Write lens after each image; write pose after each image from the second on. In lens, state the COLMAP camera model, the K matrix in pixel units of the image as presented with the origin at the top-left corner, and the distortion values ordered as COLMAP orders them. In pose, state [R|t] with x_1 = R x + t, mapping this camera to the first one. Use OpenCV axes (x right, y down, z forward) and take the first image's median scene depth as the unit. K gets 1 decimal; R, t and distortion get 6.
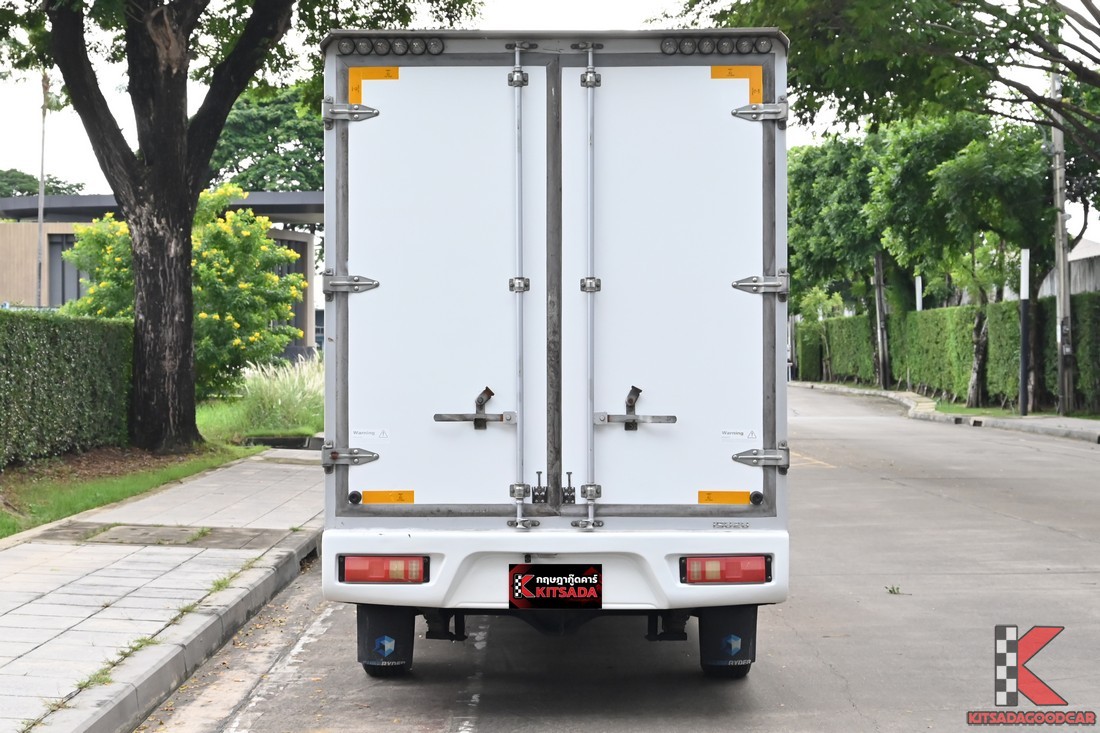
lens RADIAL K [[1820.6, 0, 550.2], [0, 1820.6, 366.7], [0, 0, 1]] dist [0.030774, 0.000000]
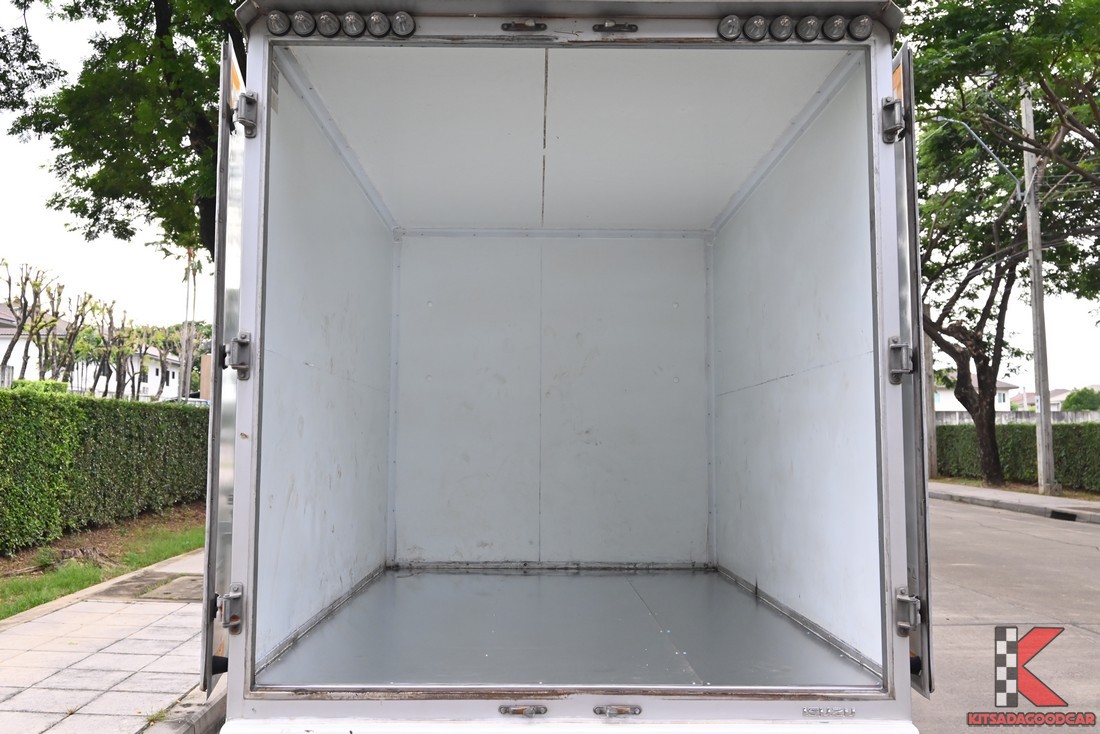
lens RADIAL K [[960.2, 0, 550.2], [0, 960.2, 365.2], [0, 0, 1]] dist [-0.011813, 0.002164]
pose [[0.999593, 0.005319, 0.028013, -0.007864], [-0.003251, 0.997301, -0.073345, -0.007748], [-0.028328, 0.073224, 0.996913, 0.324171]]
